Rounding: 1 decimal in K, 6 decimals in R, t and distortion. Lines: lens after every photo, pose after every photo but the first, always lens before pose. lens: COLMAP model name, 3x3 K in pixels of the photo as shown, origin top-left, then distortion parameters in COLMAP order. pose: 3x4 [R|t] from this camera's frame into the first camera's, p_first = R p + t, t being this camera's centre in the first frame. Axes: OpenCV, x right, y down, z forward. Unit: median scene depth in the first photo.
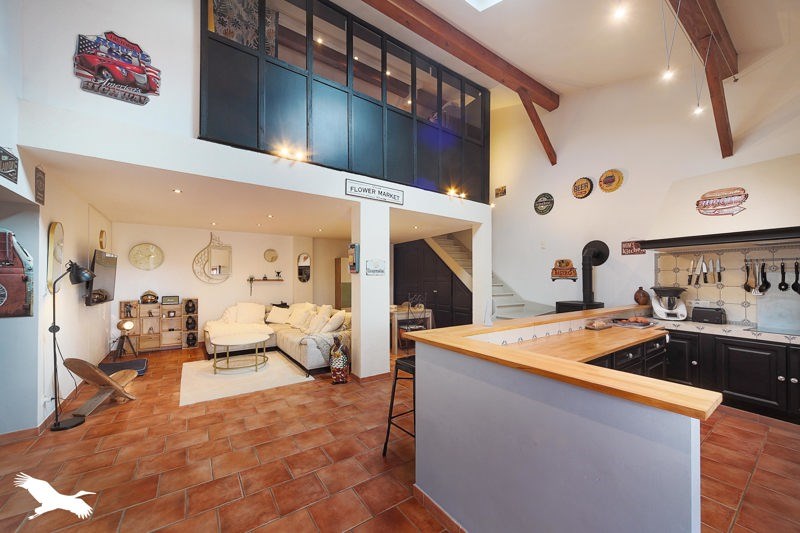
lens RADIAL K [[302.1, 0, 400.9], [0, 302.1, 276.8], [0, 0, 1]] dist [-0.001370, 0.000159]
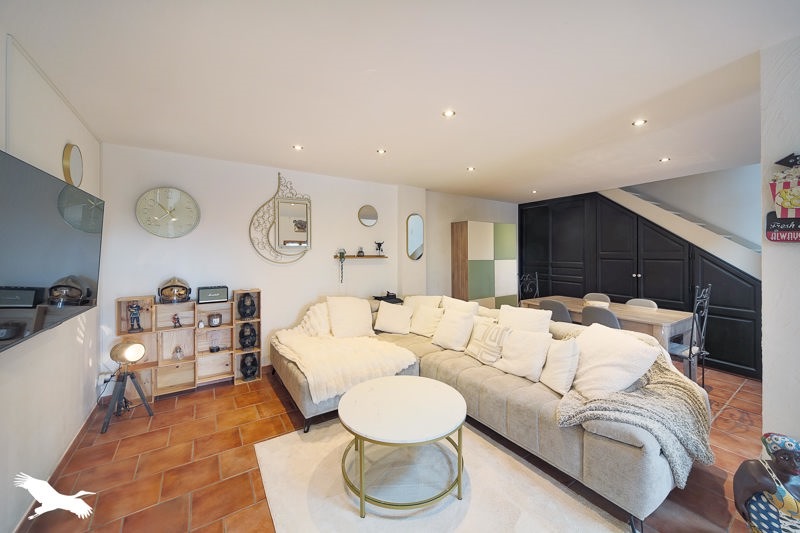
lens RADIAL K [[302.1, 0, 407.4], [0, 302.1, 251.7], [0, 0, 1]] dist [-0.001370, 0.000159]
pose [[0.999915, 0.004353, -0.012322, -0.254222], [-0.004208, 0.999922, 0.011760, -0.004028], [0.012372, -0.011708, 0.999855, 0.289730]]
